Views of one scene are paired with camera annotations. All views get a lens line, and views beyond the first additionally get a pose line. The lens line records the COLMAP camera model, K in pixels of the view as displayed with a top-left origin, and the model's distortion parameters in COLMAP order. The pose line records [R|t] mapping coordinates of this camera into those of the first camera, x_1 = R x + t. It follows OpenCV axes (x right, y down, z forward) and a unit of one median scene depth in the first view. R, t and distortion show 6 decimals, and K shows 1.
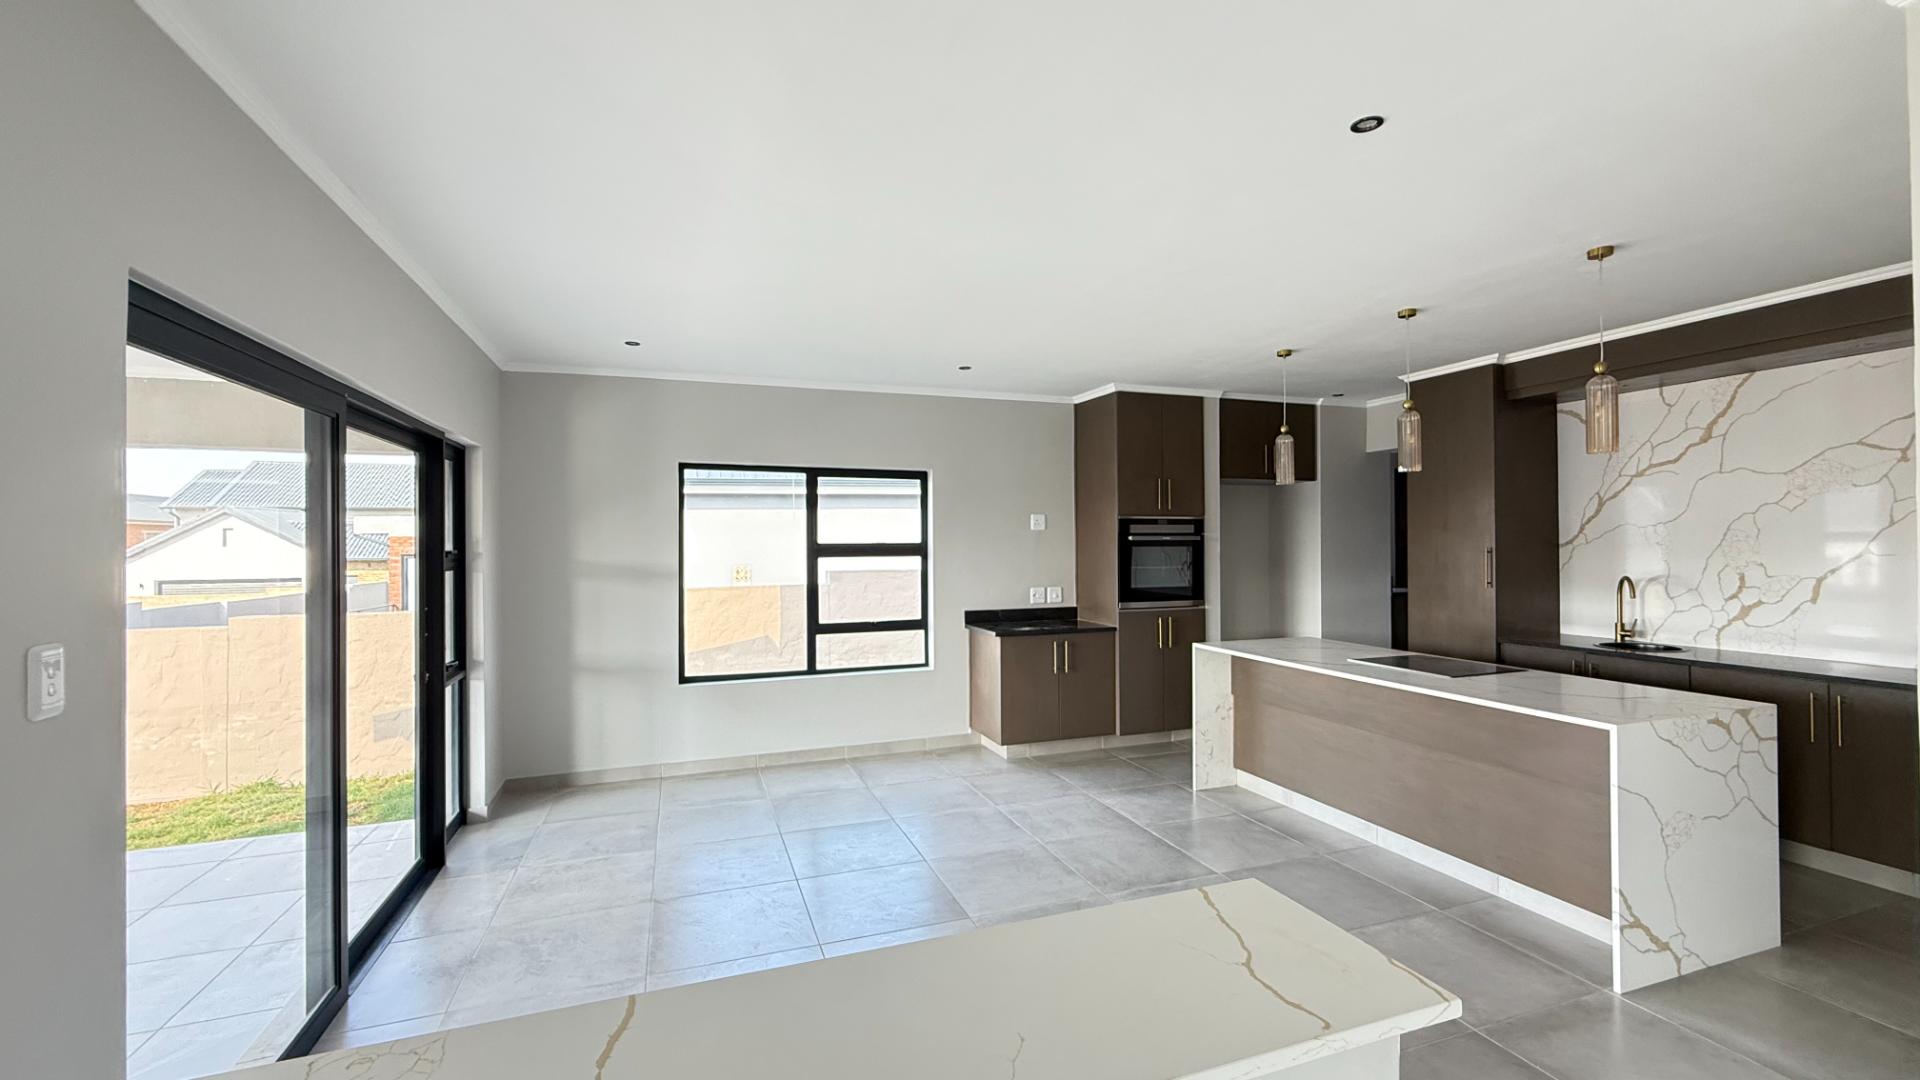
lens RADIAL K [[758.3, 0, 955.0], [0, 758.3, 540.8], [0, 0, 1]] dist [-0.002559, 0.000181]
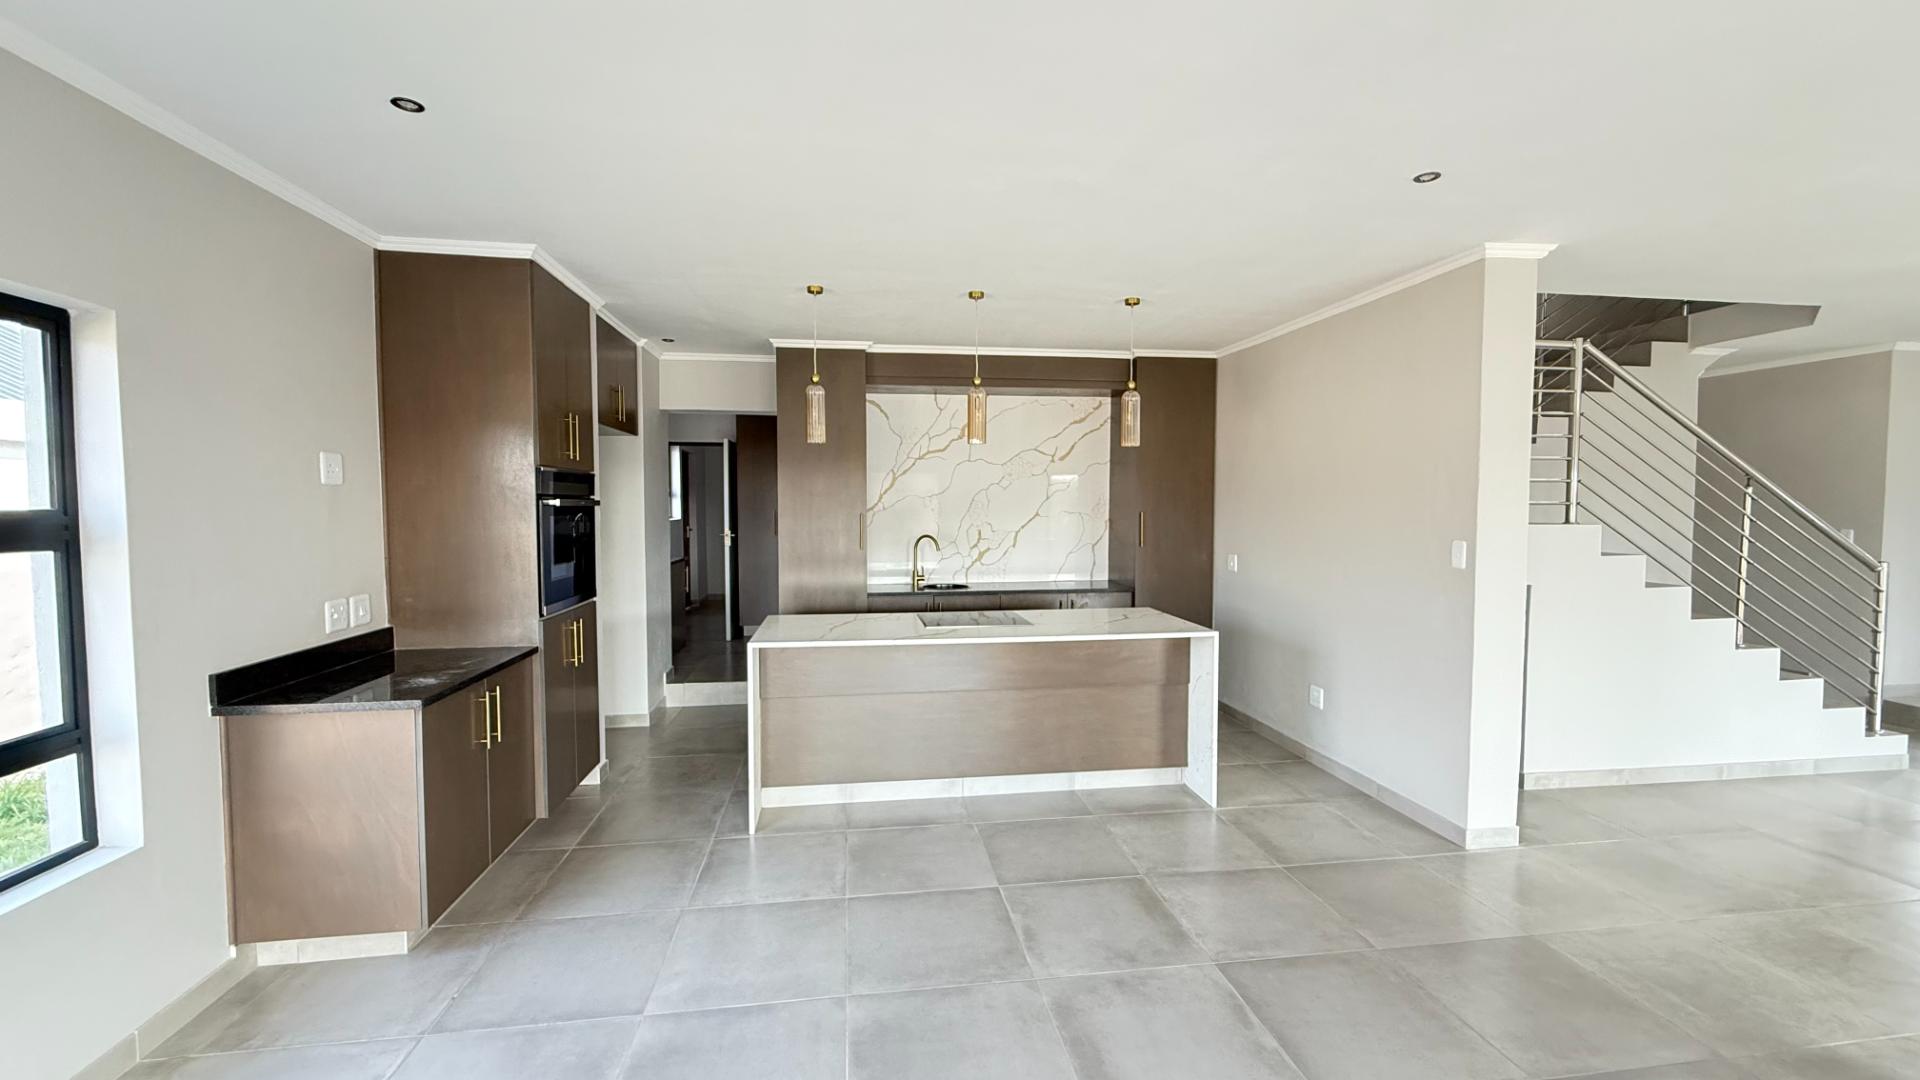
lens RADIAL K [[758.3, 0, 951.1], [0, 758.3, 539.4], [0, 0, 1]] dist [-0.002559, 0.000181]
pose [[0.209934, -0.040283, 0.976885, -0.392649], [-0.005234, 0.999090, 0.042324, -0.001510], [-0.977702, -0.013999, 0.209532, 0.674265]]
